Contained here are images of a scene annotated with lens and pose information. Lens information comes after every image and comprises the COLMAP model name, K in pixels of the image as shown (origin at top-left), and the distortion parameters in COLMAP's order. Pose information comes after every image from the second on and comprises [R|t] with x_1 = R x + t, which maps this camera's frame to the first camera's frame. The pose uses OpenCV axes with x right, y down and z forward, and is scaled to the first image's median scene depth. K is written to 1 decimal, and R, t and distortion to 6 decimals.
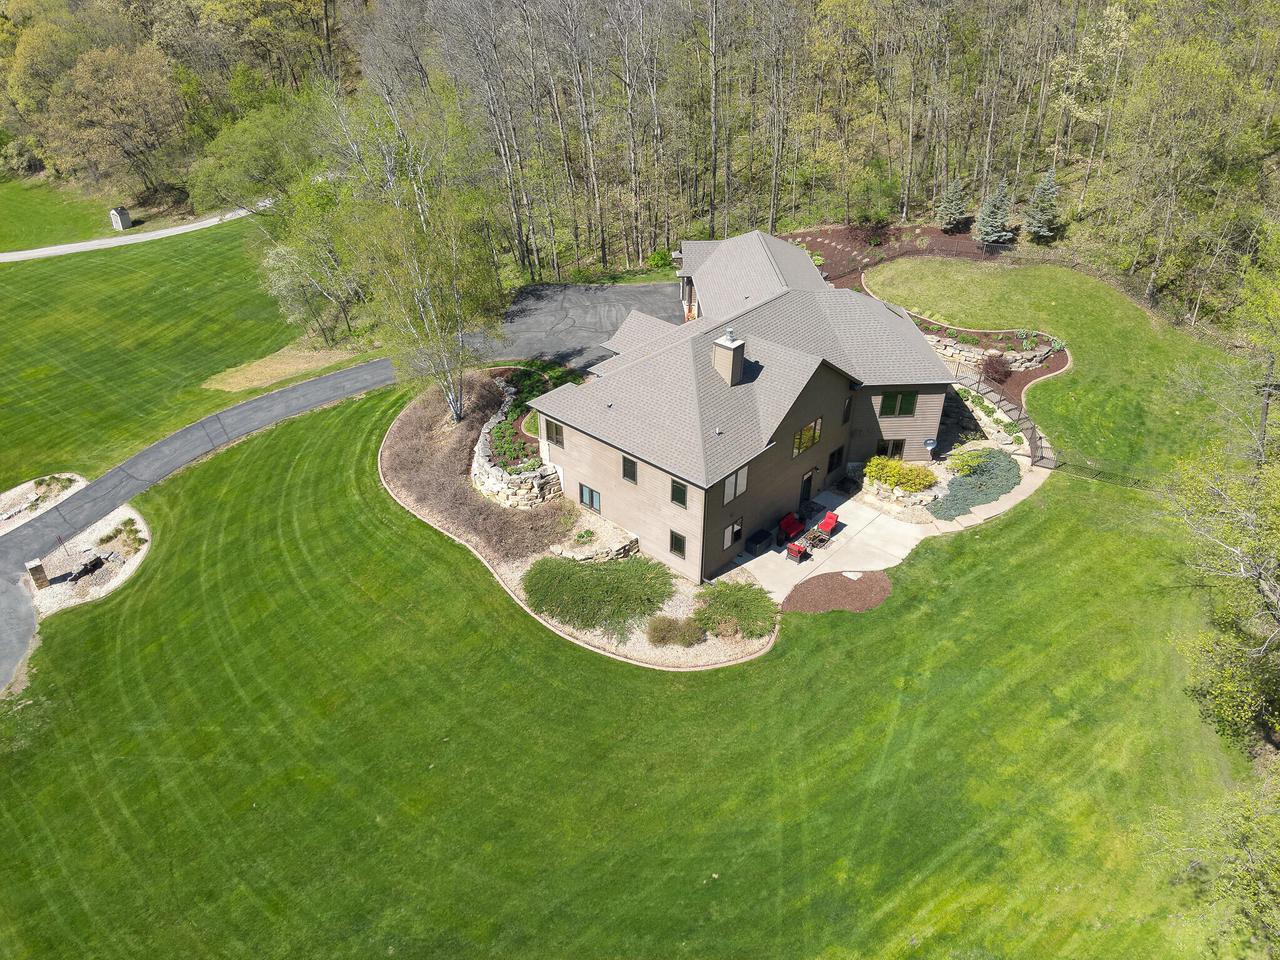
lens RADIAL K [[921.0, 0, 640.0], [0, 921.0, 480.0], [0, 0, 1]] dist [0.137639, -0.244961]
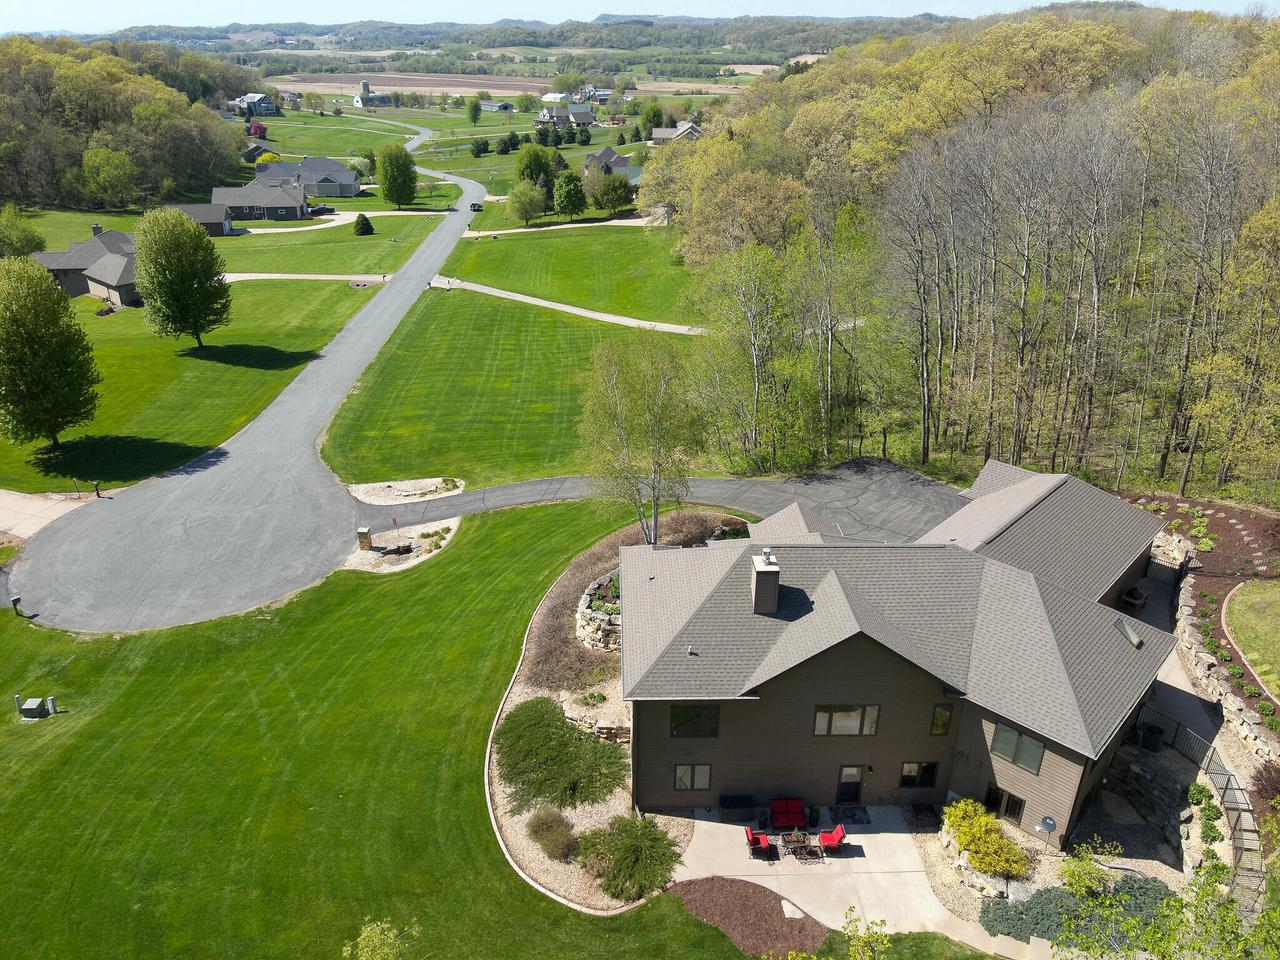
lens RADIAL K [[946.2, 0, 641.3], [0, 946.2, 438.0], [0, 0, 1]] dist [0.119604, -0.218592]
pose [[0.690632, 0.288833, -0.663025, 0.536484], [-0.400860, 0.915952, -0.018535, -0.181565], [0.601946, 0.278581, 0.748367, 0.222793]]
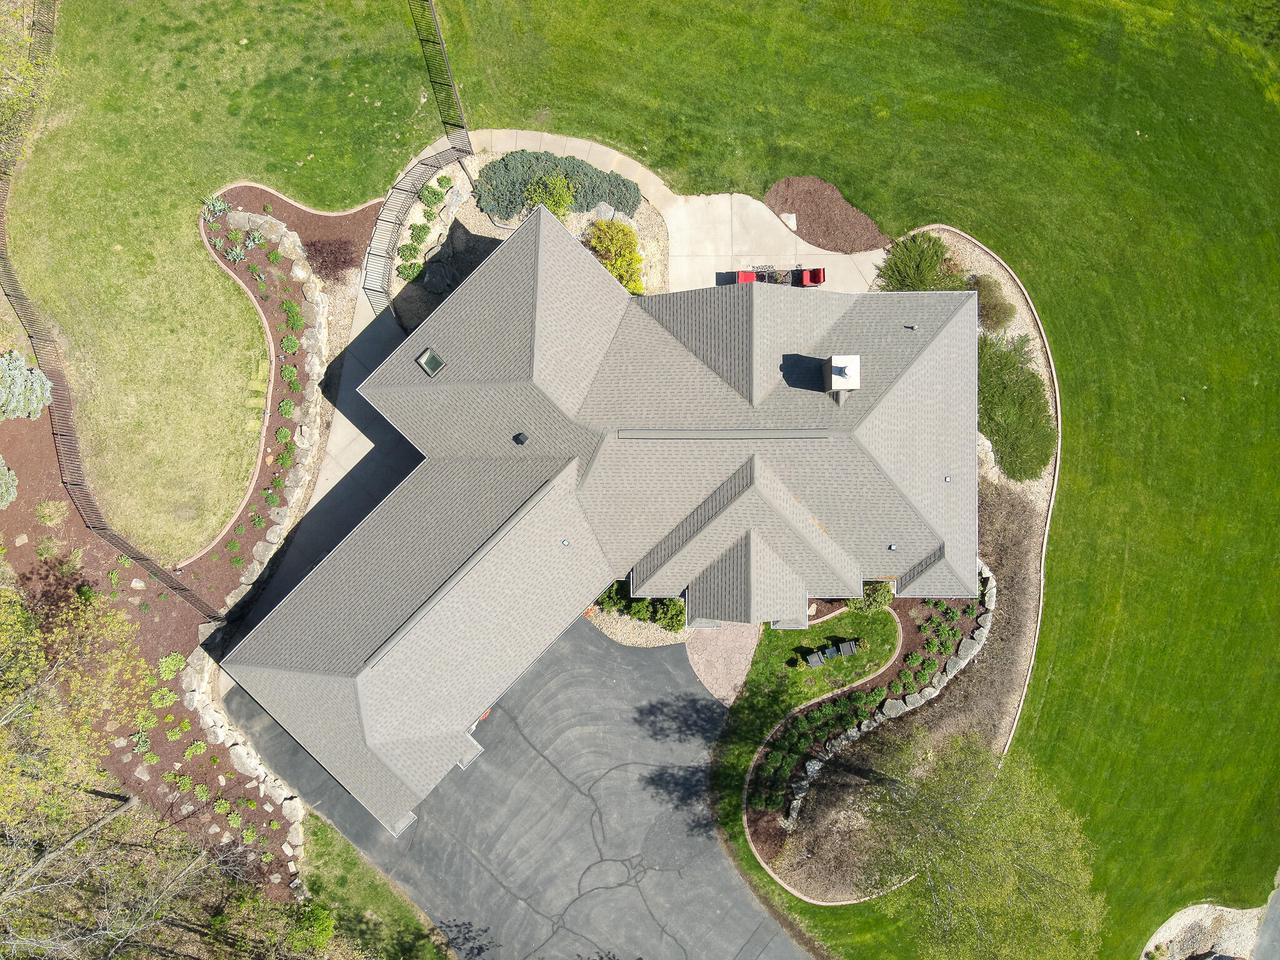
lens RADIAL K [[921.0, 0, 640.0], [0, 921.0, 480.0], [0, 0, 1]] dist [0.137639, -0.244961]
pose [[-0.668796, -0.743426, -0.005473, 0.137312], [0.404206, -0.369788, 0.836585, -0.806651], [-0.623963, 0.557292, 0.547810, 0.703836]]
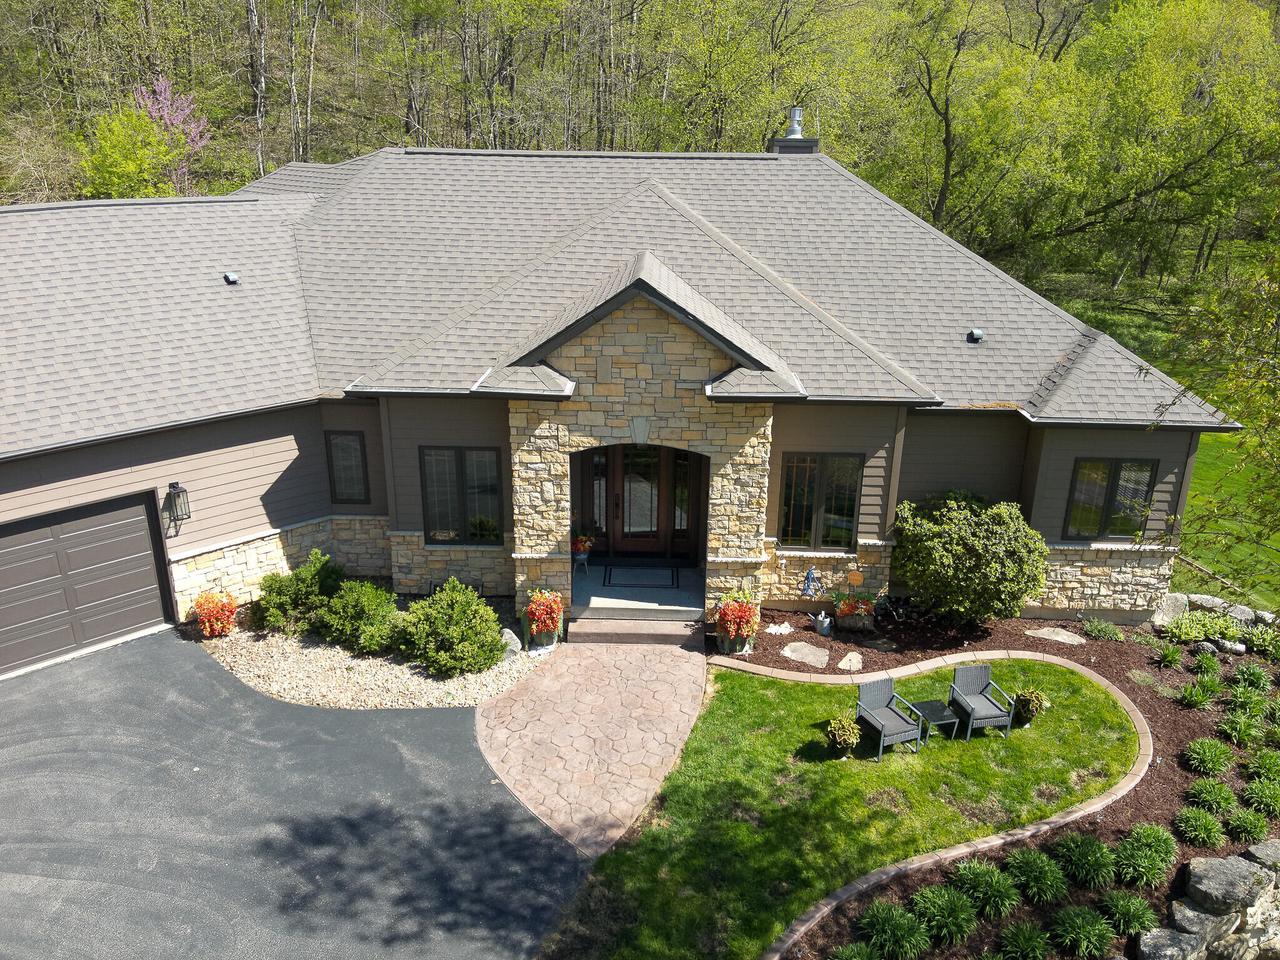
lens RADIAL K [[921.0, 0, 640.0], [0, 921.0, 480.0], [0, 0, 1]] dist [0.137639, -0.244961]
pose [[-0.650749, -0.271520, 0.709085, -0.213861], [0.396142, 0.675294, 0.622133, -0.332737], [-0.647763, 0.685751, -0.331887, 1.239527]]
